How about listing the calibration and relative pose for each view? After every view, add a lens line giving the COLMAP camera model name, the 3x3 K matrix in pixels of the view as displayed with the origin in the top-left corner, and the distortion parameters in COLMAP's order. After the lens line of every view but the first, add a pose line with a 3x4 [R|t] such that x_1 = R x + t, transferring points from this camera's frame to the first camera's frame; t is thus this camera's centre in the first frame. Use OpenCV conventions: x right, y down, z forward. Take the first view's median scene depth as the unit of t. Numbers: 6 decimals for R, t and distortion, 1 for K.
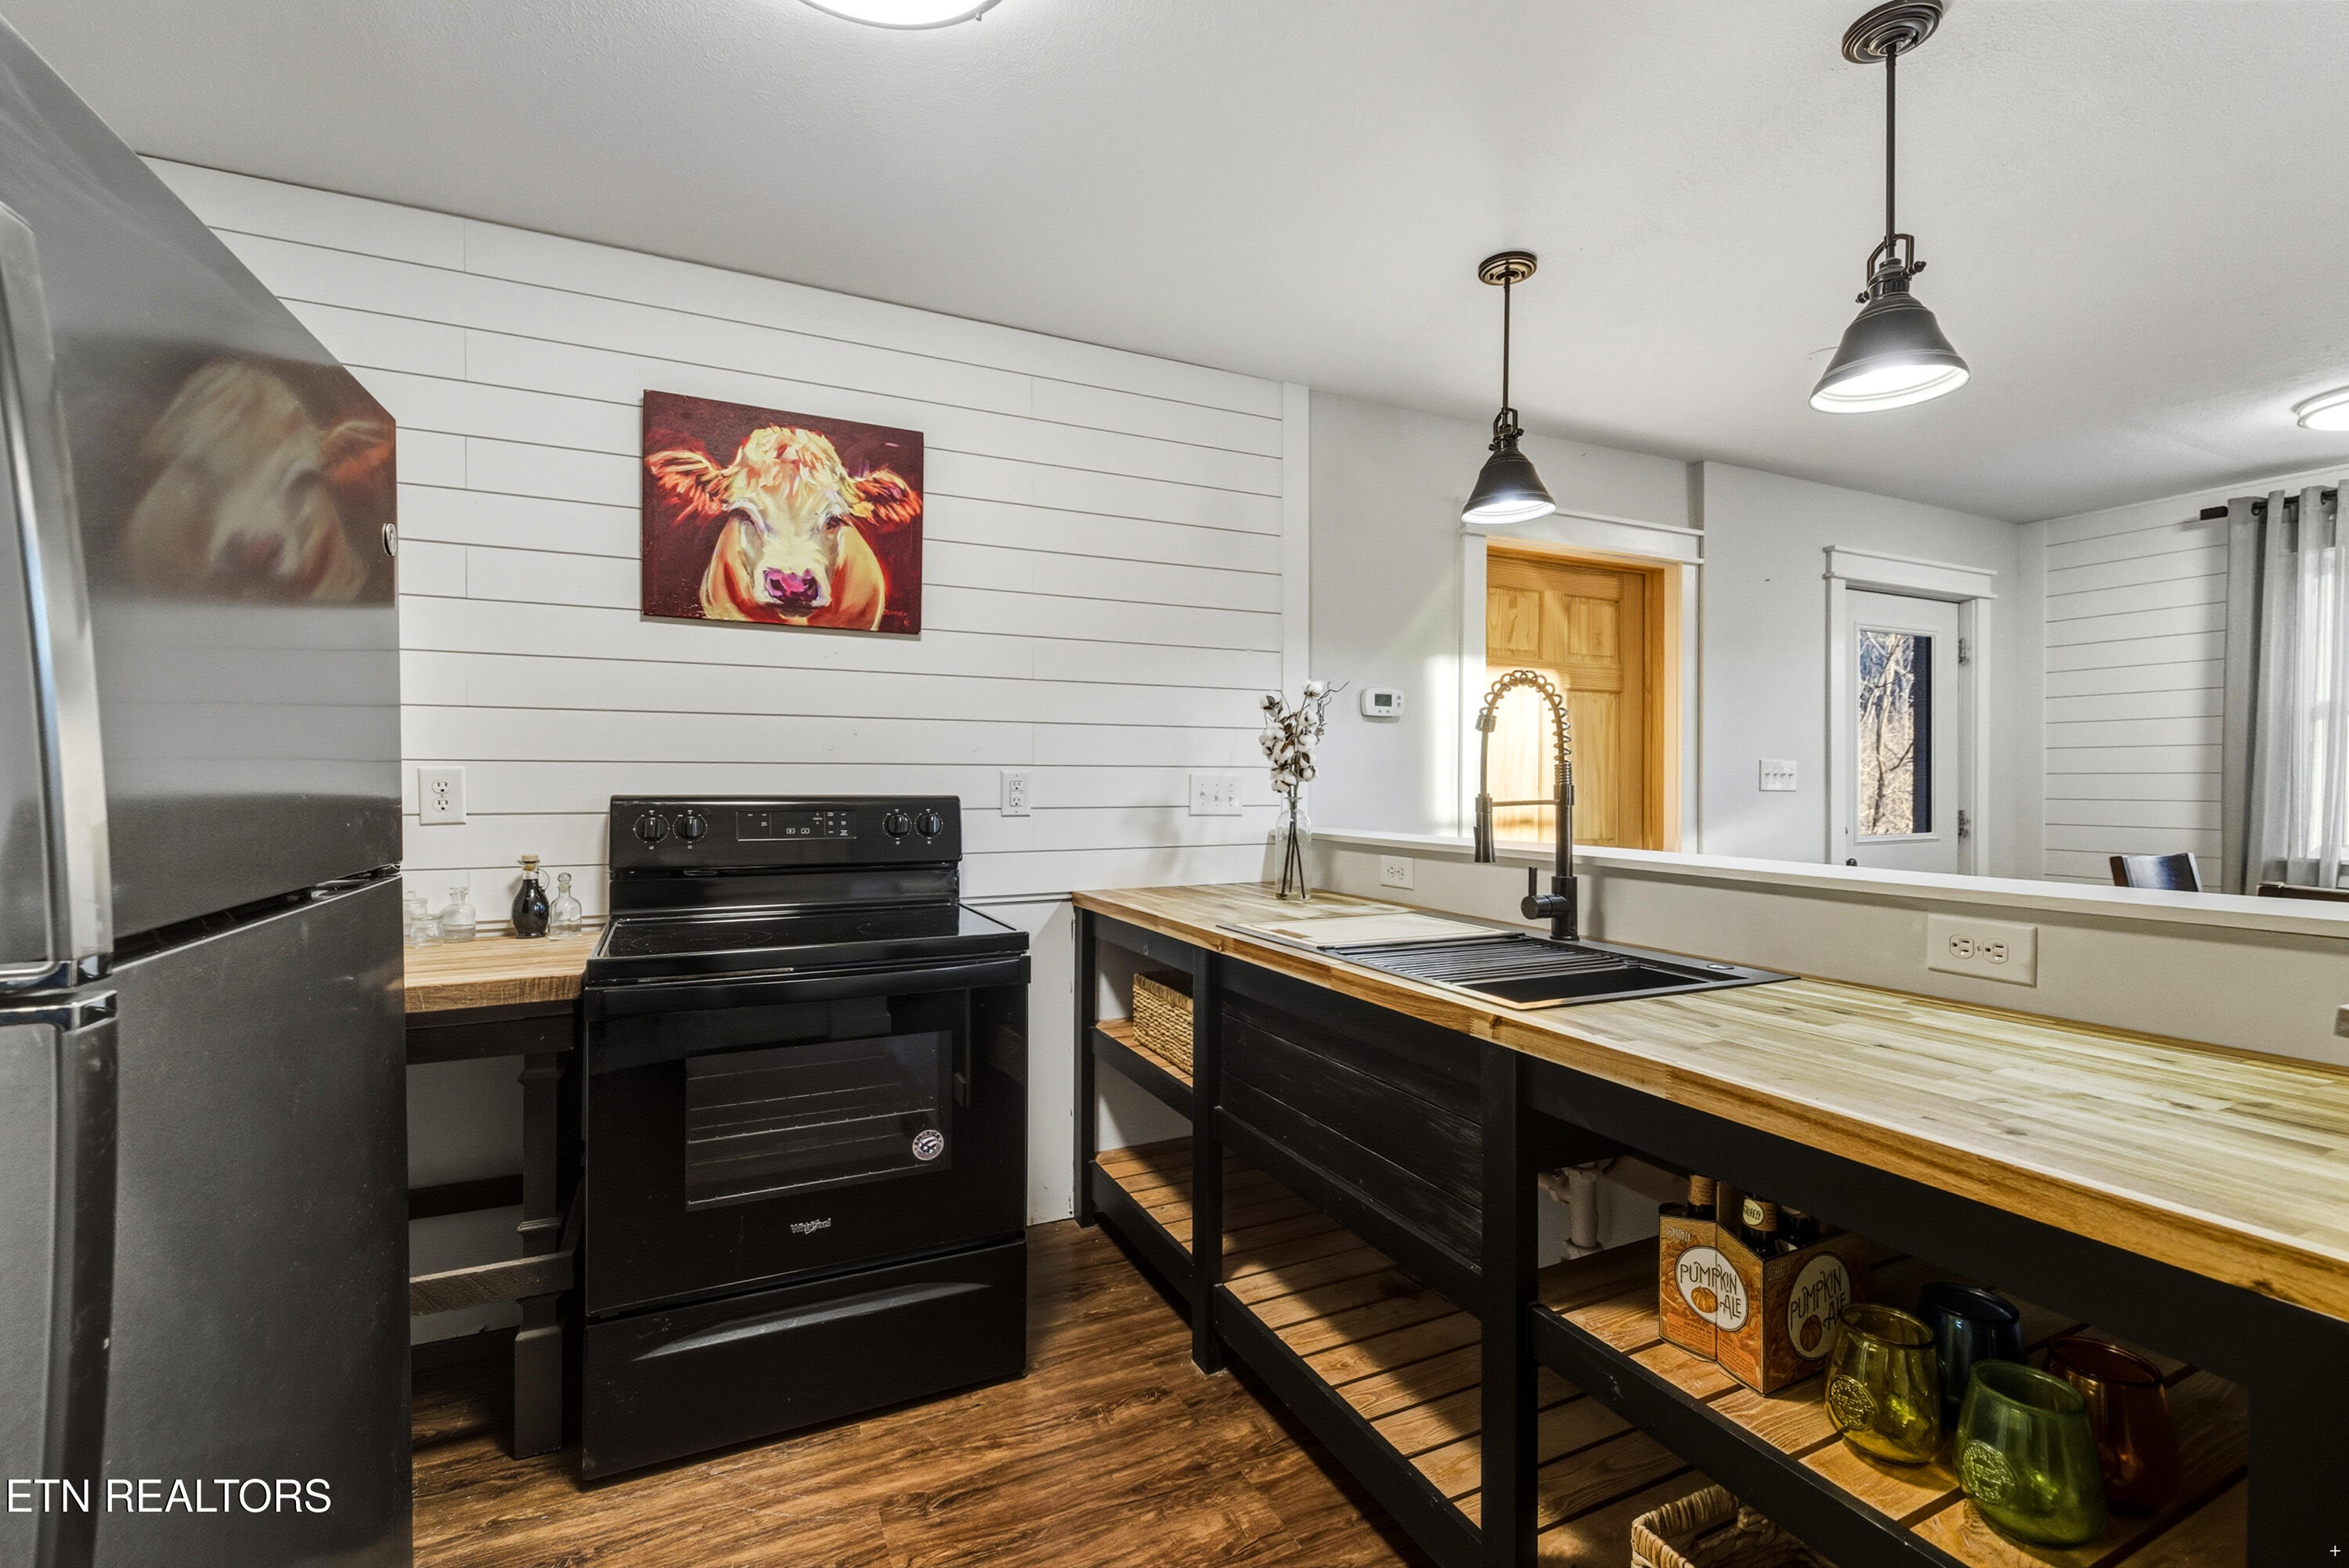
lens RADIAL K [[996.6, 0, 1174.4], [0, 996.6, 785.1], [0, 0, 1]] dist [0.004798, -0.000369]
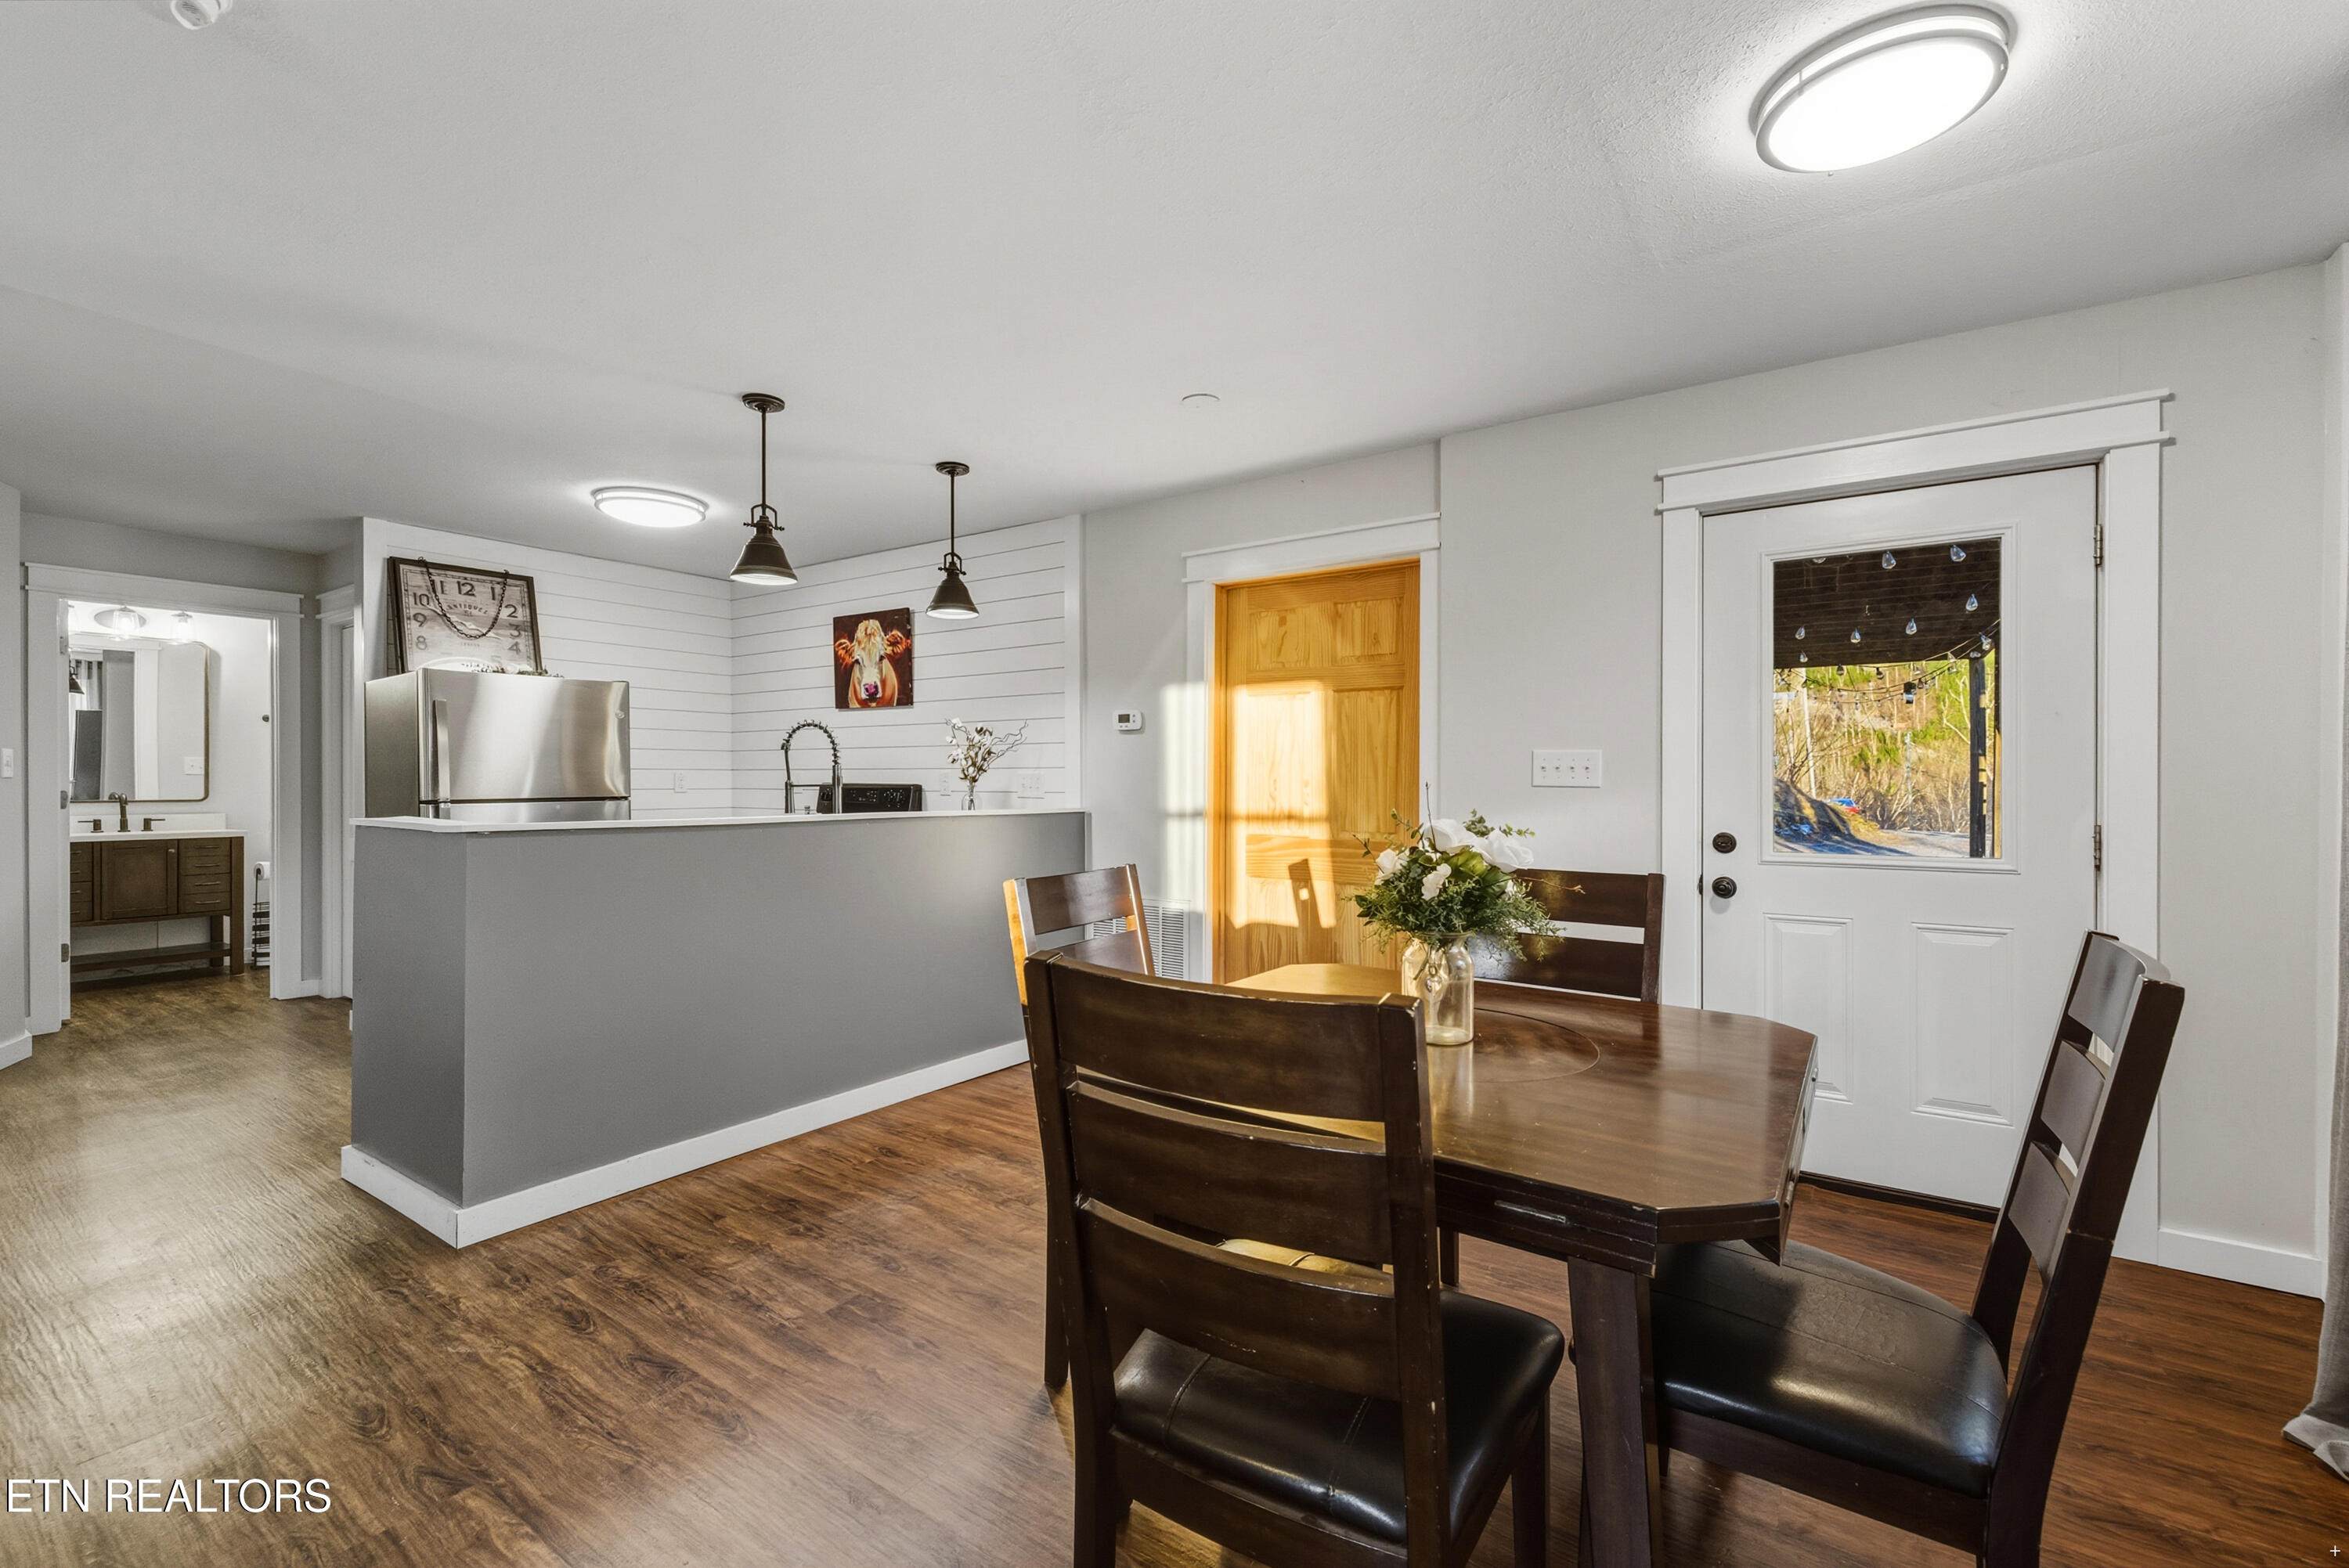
lens RADIAL K [[996.6, 0, 1207.7], [0, 996.6, 792.6], [0, 0, 1]] dist [0.004798, -0.000369]
pose [[0.508023, 0.010732, -0.861276, 1.891172], [-0.005708, 0.999942, 0.009094, 0.006986], [0.861324, 0.000296, 0.508055, 0.500544]]
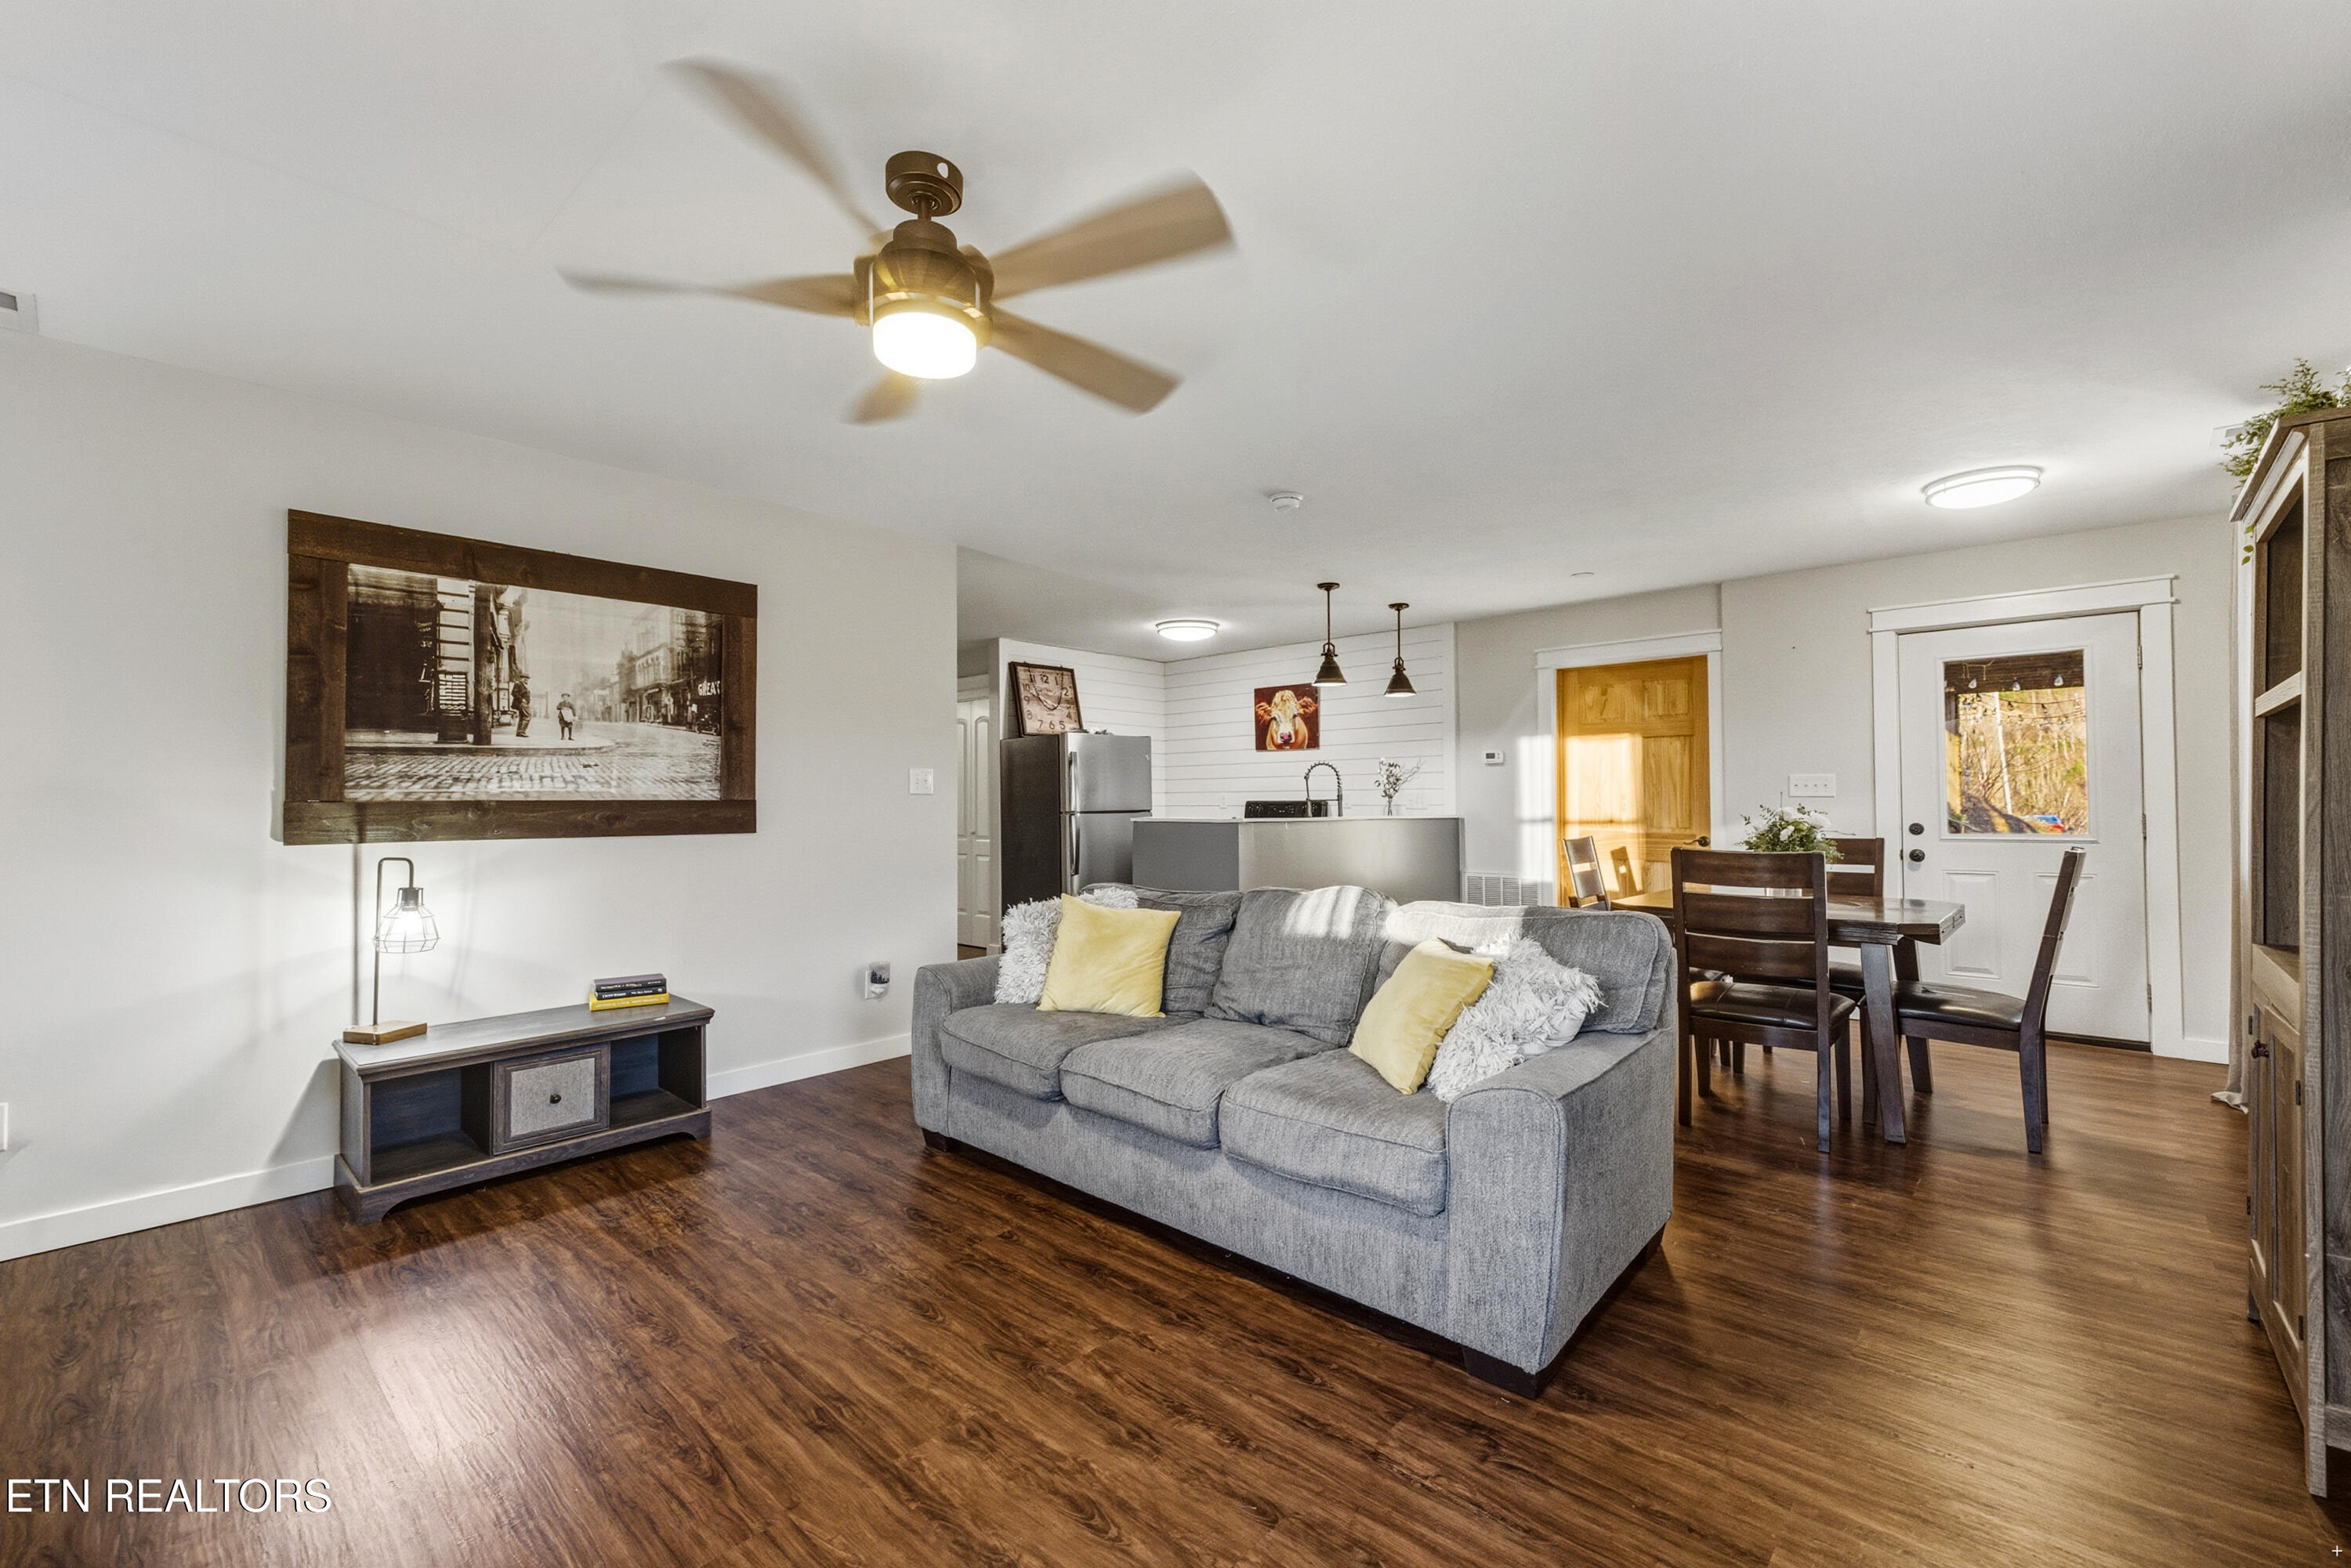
lens RADIAL K [[997.6, 0, 1217.6], [0, 997.6, 789.3], [0, 0, 1]] dist [0.004798, -0.000369]
pose [[0.392954, -0.016395, -0.919412, 2.506887], [0.001509, 0.999851, -0.017184, 0.028083], [0.919557, 0.005365, 0.392920, -0.494587]]
